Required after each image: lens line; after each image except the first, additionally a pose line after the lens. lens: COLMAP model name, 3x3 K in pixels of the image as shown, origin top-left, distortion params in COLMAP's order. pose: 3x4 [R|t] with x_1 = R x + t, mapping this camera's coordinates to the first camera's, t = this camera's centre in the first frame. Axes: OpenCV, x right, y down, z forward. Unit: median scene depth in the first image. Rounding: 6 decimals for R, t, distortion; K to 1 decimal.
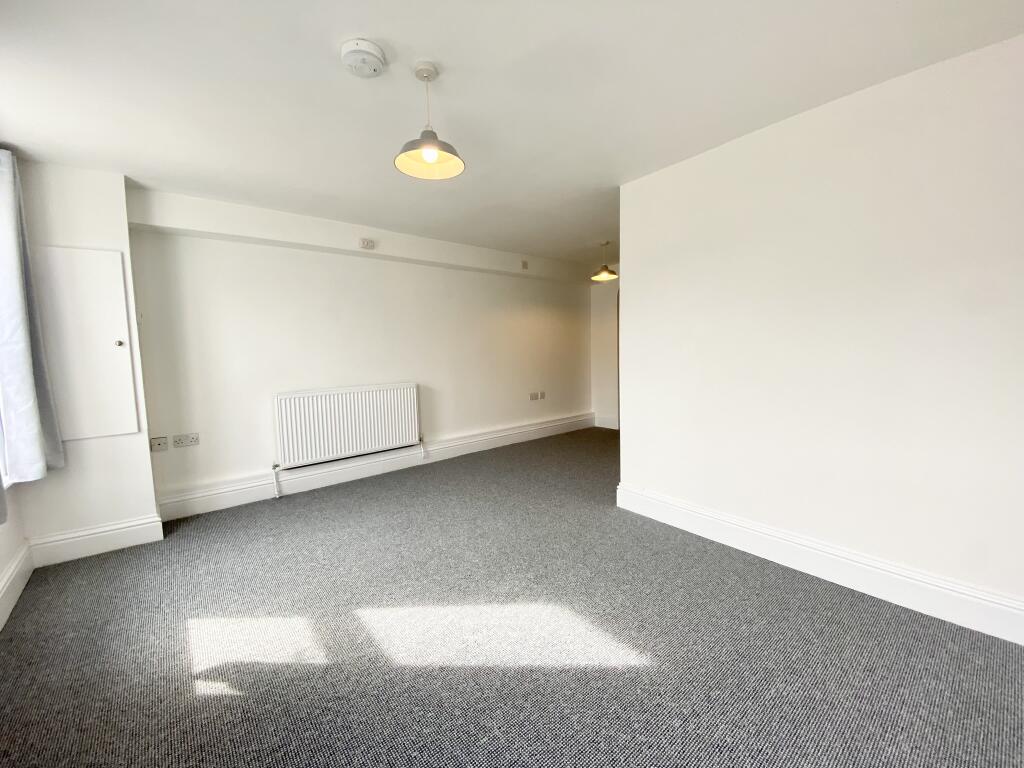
lens RADIAL K [[411.4, 0, 509.1], [0, 411.4, 381.9], [0, 0, 1]] dist [-0.016683, -0.000348]
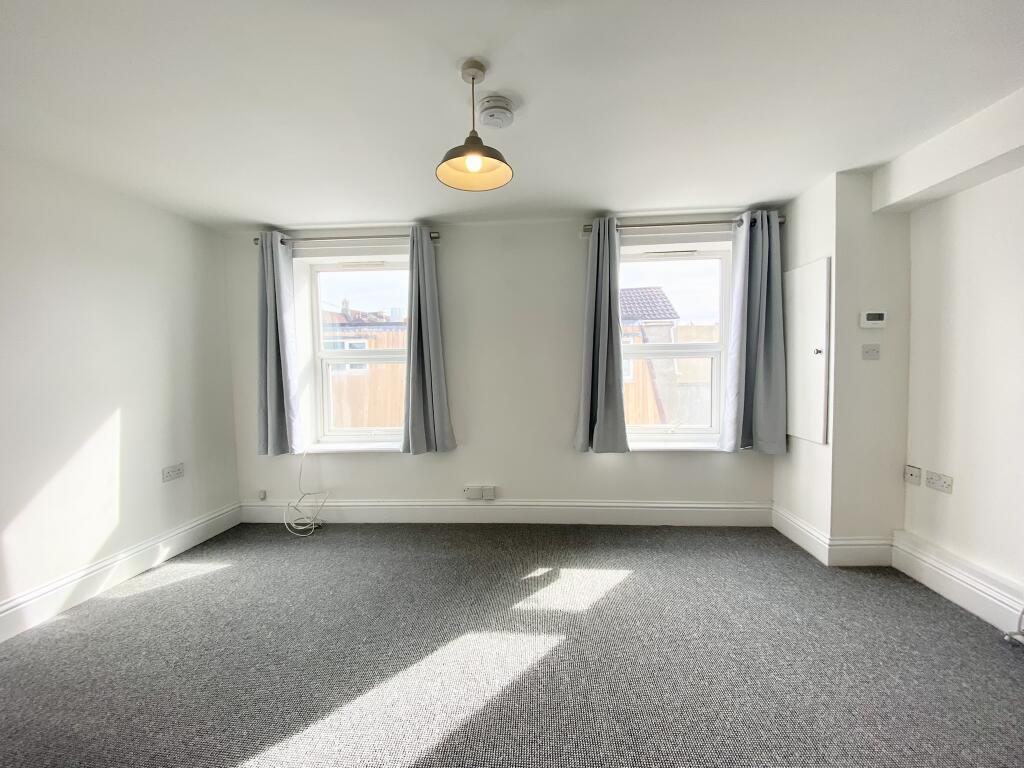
lens RADIAL K [[411.4, 0, 509.1], [0, 411.4, 381.9], [0, 0, 1]] dist [-0.016683, -0.000348]
pose [[-0.691738, 0.070178, -0.718730, 0.406935], [-0.025045, 0.992337, 0.120998, -0.174152], [0.721714, 0.101699, -0.684680, 1.610871]]
